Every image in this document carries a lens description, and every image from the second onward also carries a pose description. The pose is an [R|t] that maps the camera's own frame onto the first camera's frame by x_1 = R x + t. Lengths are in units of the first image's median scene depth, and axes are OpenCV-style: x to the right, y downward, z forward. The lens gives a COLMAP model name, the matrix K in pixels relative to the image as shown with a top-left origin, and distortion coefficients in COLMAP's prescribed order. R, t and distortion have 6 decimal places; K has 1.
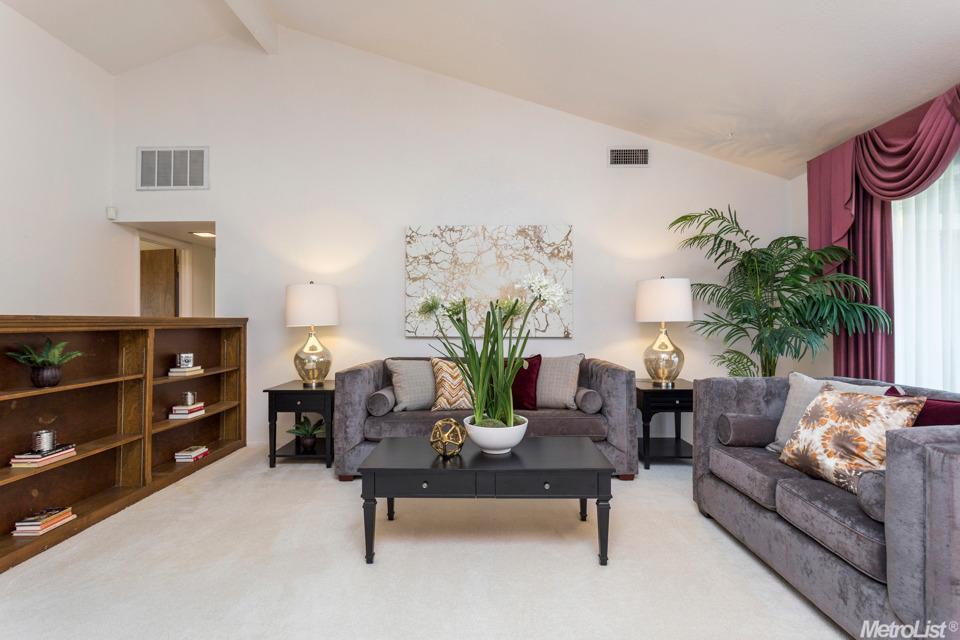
lens RADIAL K [[470.5, 0, 480.0], [0, 470.5, 320.0], [0, 0, 1]] dist [-0.001745, 0.000000]
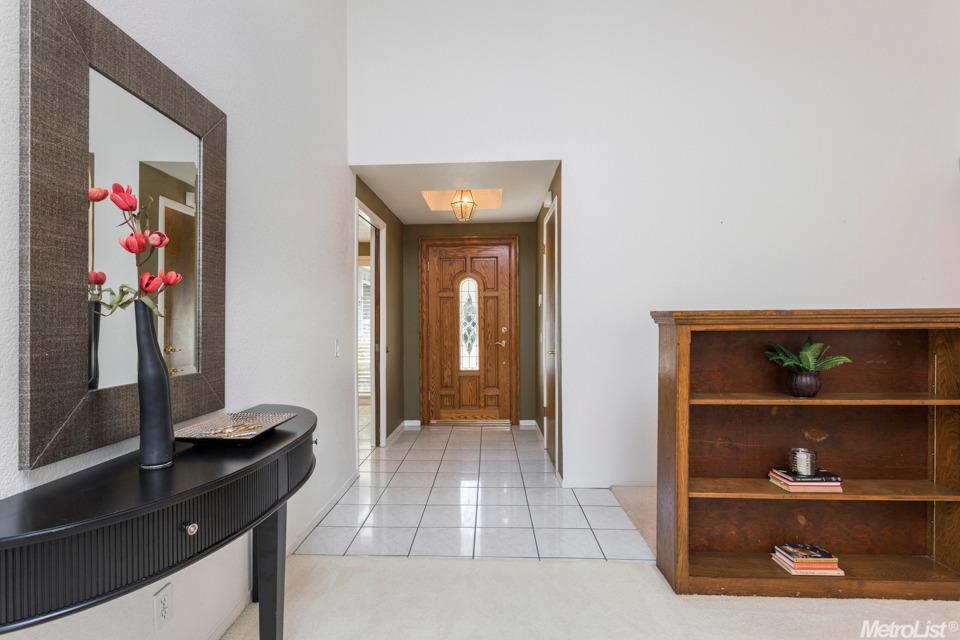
lens RADIAL K [[460.6, 0, 478.3], [0, 460.6, 315.2], [0, 0, 1]] dist [0.001090, 0.000691]
pose [[-0.029904, -0.005951, -0.999535, -0.075713], [0.008722, 0.999943, -0.006214, 0.000027], [0.999515, -0.008904, -0.029850, 0.345072]]
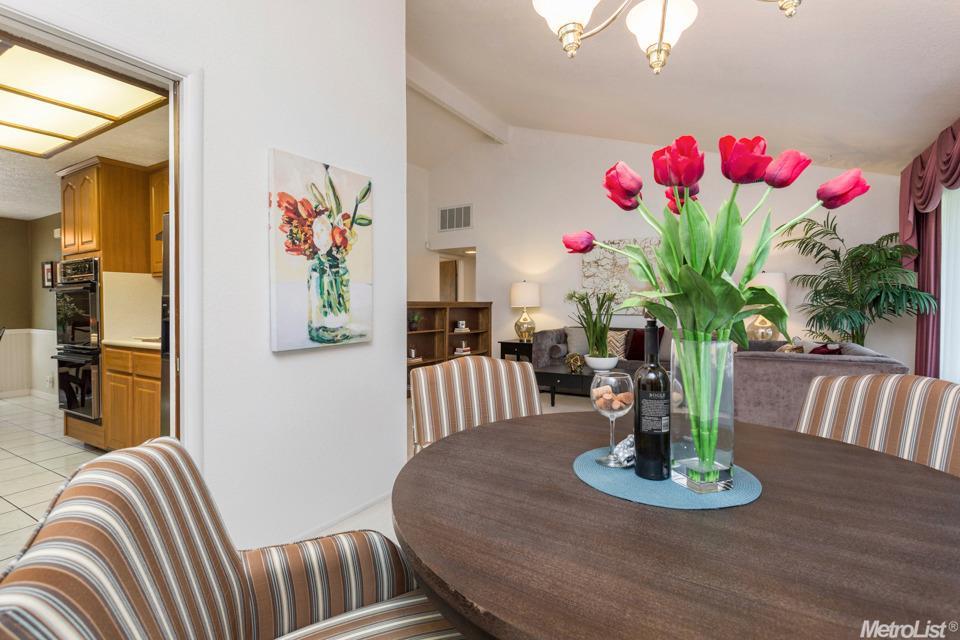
lens RADIAL K [[457.3, 0, 476.5], [0, 457.3, 306.4], [0, 0, 1]] dist [-0.000253, 0.000026]
pose [[0.867839, 0.004789, -0.496823, 0.390404], [-0.001159, 0.999970, 0.007614, -0.000405], [0.496845, -0.006031, 0.867818, -0.652140]]
